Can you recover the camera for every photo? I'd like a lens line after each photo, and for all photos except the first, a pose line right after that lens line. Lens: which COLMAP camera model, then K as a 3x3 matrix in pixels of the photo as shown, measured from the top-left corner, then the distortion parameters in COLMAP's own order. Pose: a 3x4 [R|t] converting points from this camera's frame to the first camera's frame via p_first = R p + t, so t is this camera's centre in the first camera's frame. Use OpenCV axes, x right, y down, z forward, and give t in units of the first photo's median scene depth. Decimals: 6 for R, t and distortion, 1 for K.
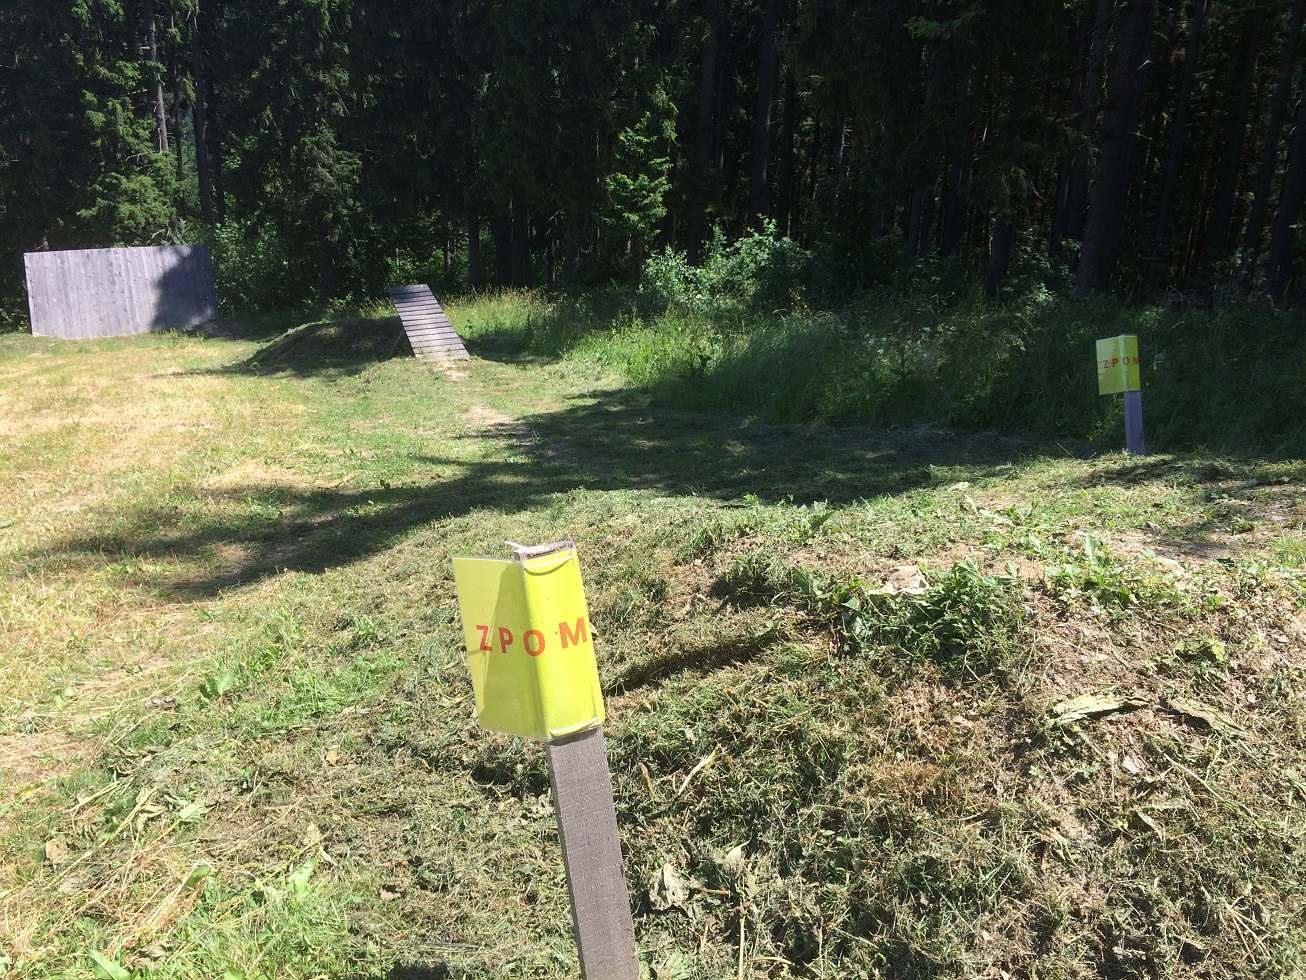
lens RADIAL K [[1058.2, 0, 633.7], [0, 1058.2, 492.4], [0, 0, 1]] dist [0.069047, -0.132711]
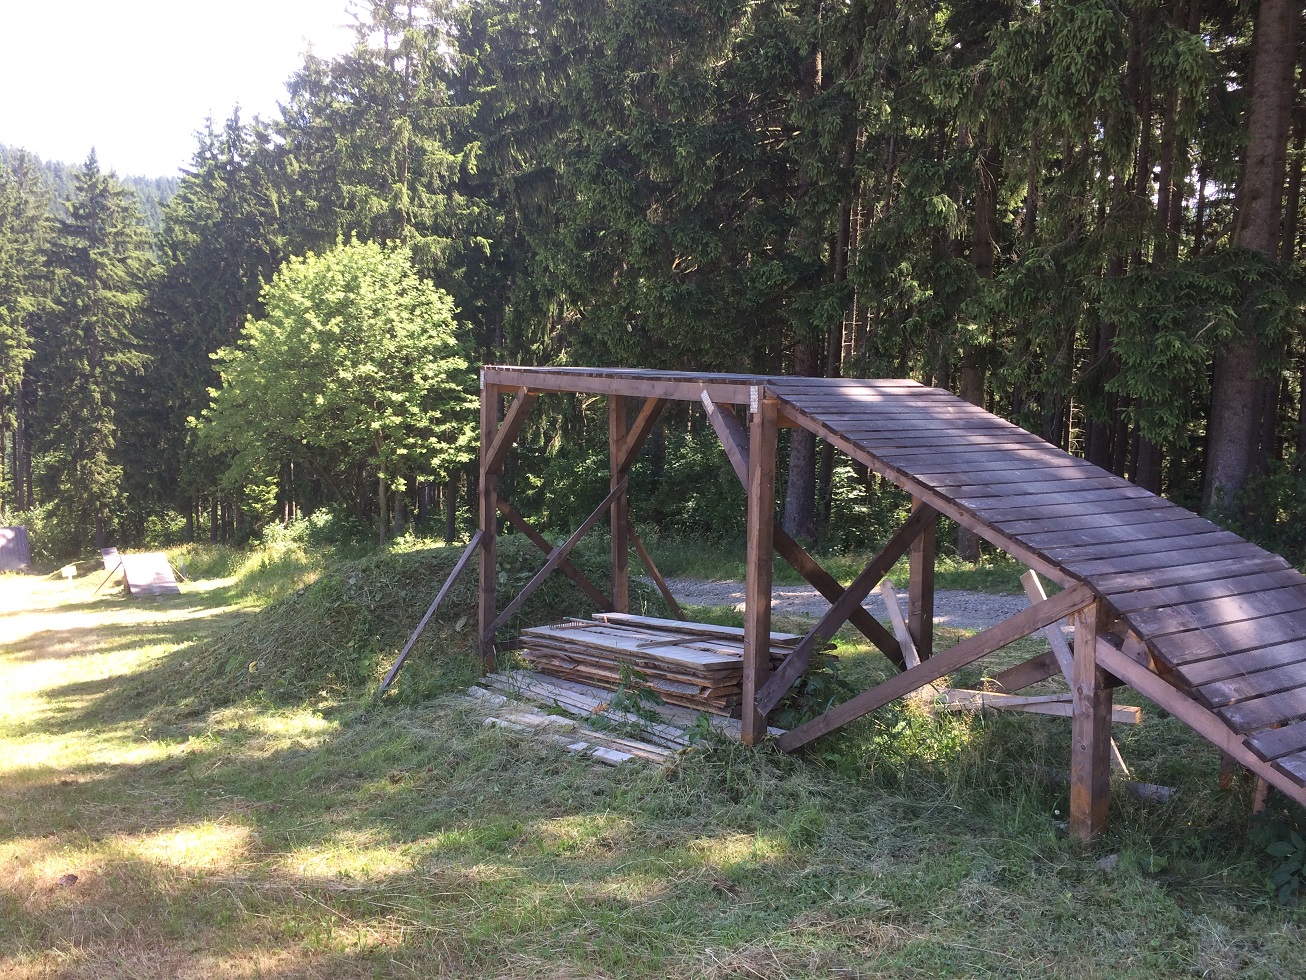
lens RADIAL K [[1058.2, 0, 633.7], [0, 1058.2, 492.4], [0, 0, 1]] dist [0.069047, -0.132711]
pose [[0.985276, -0.030614, 0.168206, 0.335491], [0.065712, 0.976077, -0.207260, 0.167649], [-0.157837, 0.215261, 0.963717, -0.980921]]
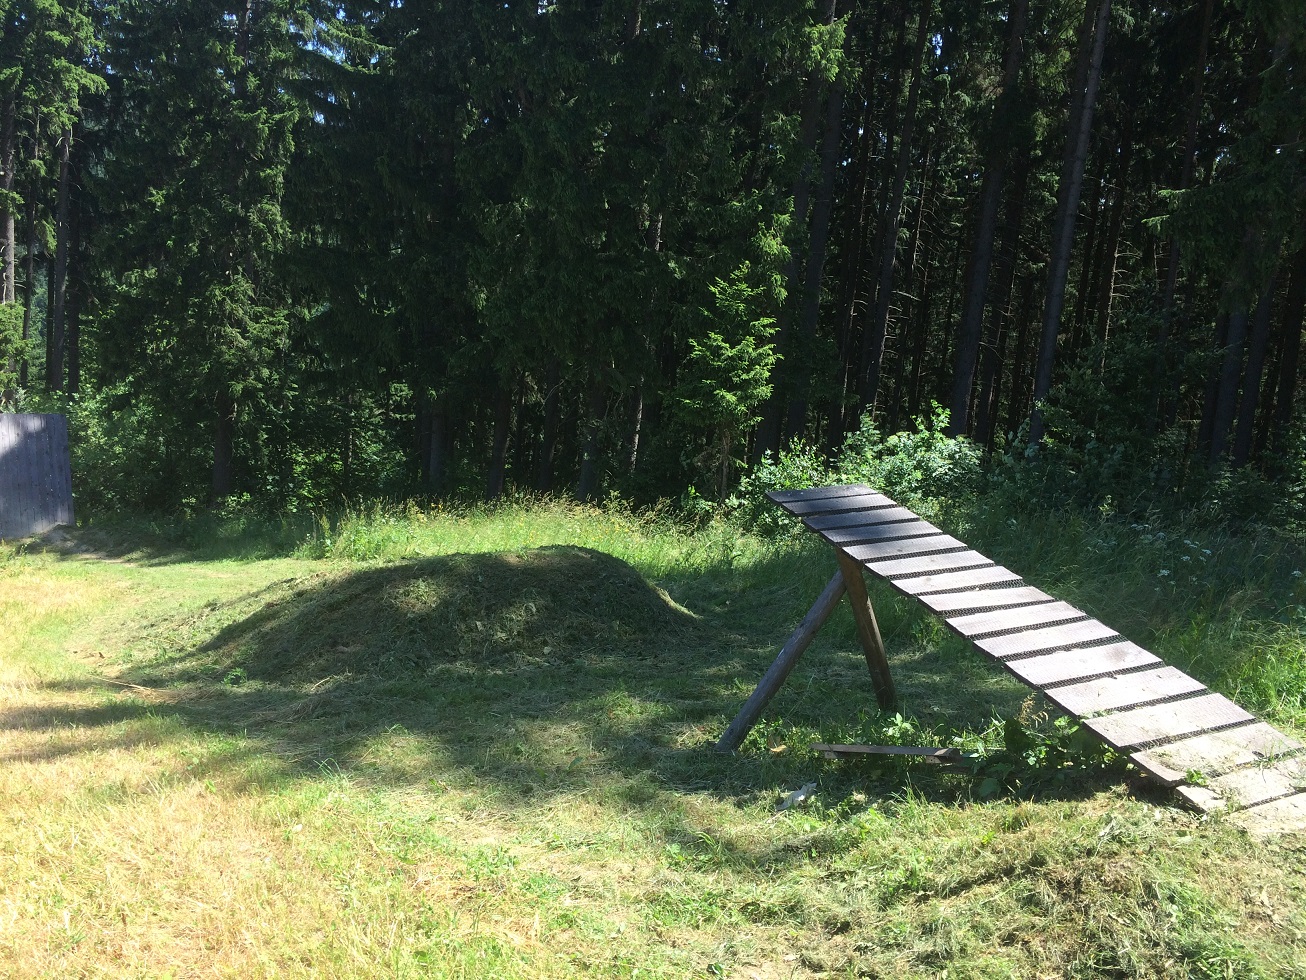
lens RADIAL K [[1058.2, 0, 633.7], [0, 1058.2, 492.4], [0, 0, 1]] dist [0.069047, -0.132711]
pose [[0.989480, 0.031606, 0.141174, -0.146871], [-0.003927, 0.981351, -0.192184, -0.059703], [-0.144615, 0.189607, 0.971152, 0.322286]]
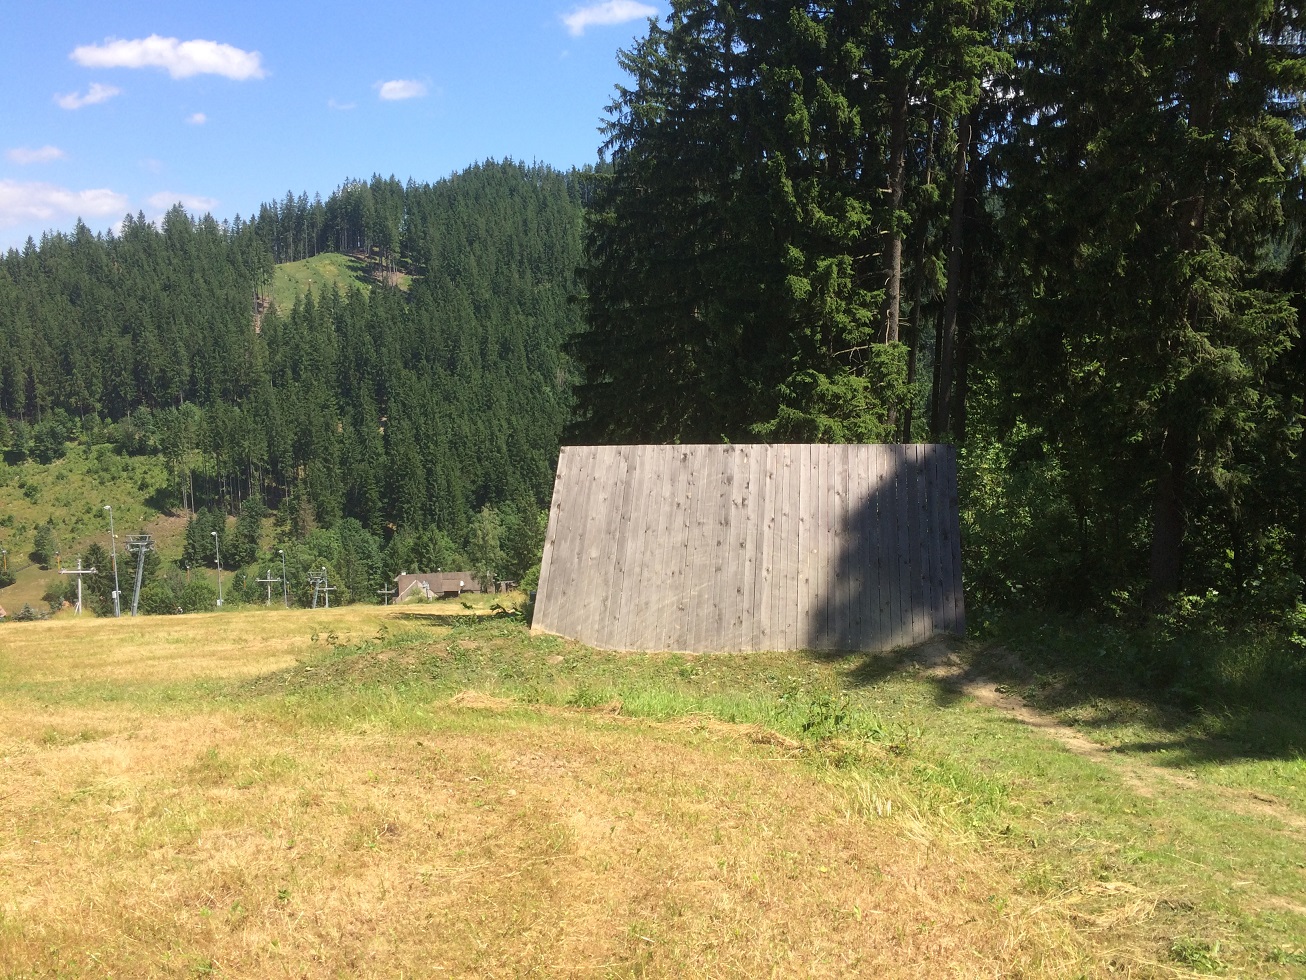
lens RADIAL K [[1058.2, 0, 633.7], [0, 1058.2, 492.4], [0, 0, 1]] dist [0.069047, -0.132711]
pose [[0.803918, 0.036886, -0.593595, -0.267265], [-0.186071, 0.963569, -0.192124, -0.119669], [0.564884, 0.264903, 0.781494, 0.642549]]
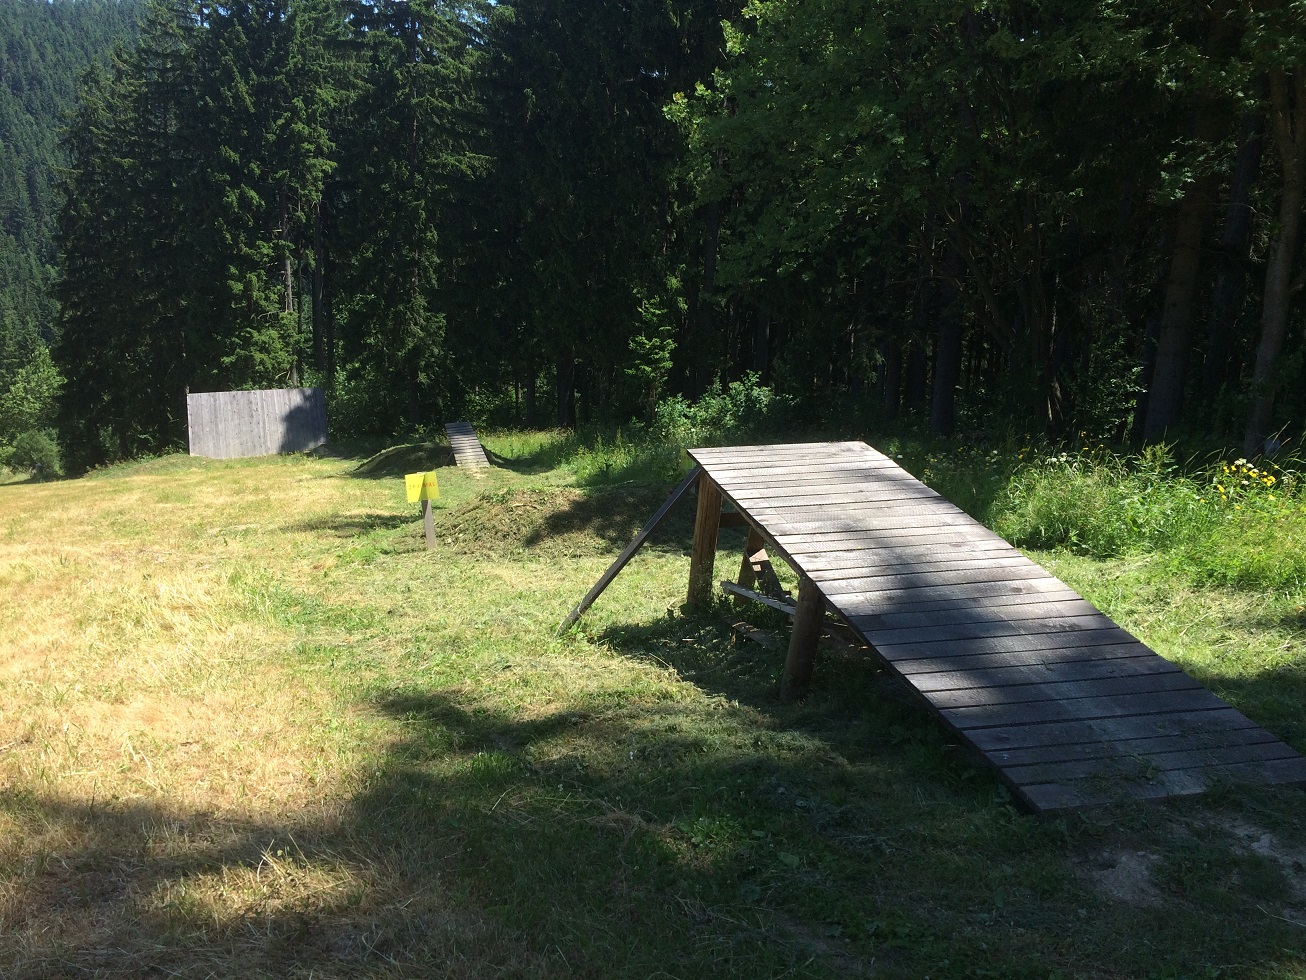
lens RADIAL K [[1058.2, 0, 633.7], [0, 1058.2, 492.4], [0, 0, 1]] dist [0.069047, -0.132711]
pose [[0.997126, 0.011236, -0.074927, 0.076349], [-0.020193, 0.992583, -0.119884, 0.042089], [0.073024, 0.121052, 0.989956, -0.241415]]
